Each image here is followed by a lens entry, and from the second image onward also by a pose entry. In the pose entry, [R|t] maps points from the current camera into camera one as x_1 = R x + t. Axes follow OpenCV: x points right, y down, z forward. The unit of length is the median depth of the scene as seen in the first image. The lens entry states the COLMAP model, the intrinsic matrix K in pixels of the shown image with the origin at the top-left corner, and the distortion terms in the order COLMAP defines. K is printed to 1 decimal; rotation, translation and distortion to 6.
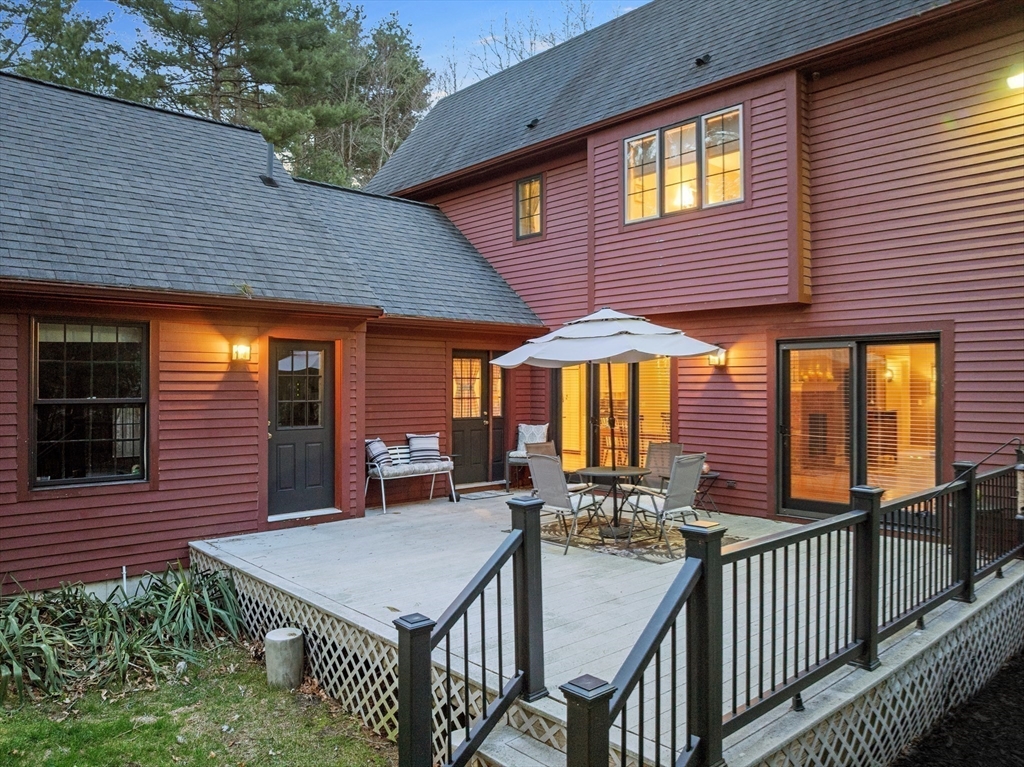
lens RADIAL K [[722.4, 0, 517.2], [0, 722.4, 380.9], [0, 0, 1]] dist [-0.033095, -0.004468]
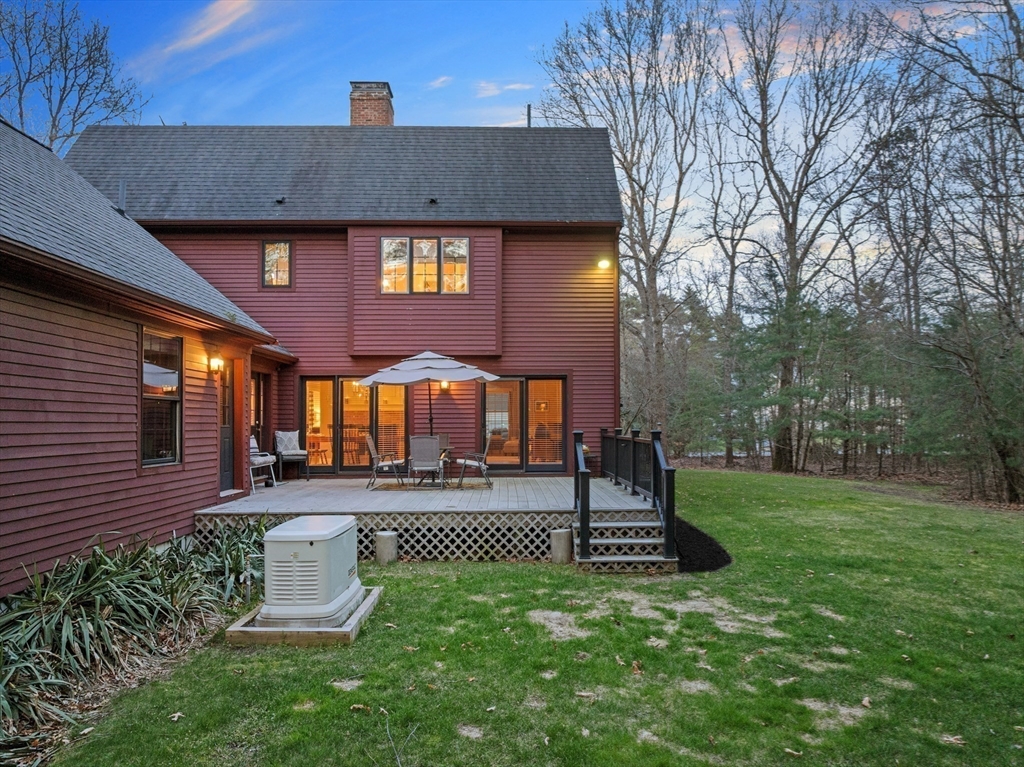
lens RADIAL K [[730.8, 0, 515.8], [0, 730.8, 412.7], [0, 0, 1]] dist [-0.035290, -0.001919]
pose [[0.660177, 0.009526, 0.751050, -0.984631], [0.001213, 0.999905, -0.013749, 0.063580], [-0.751109, 0.009988, 0.660102, -0.257914]]
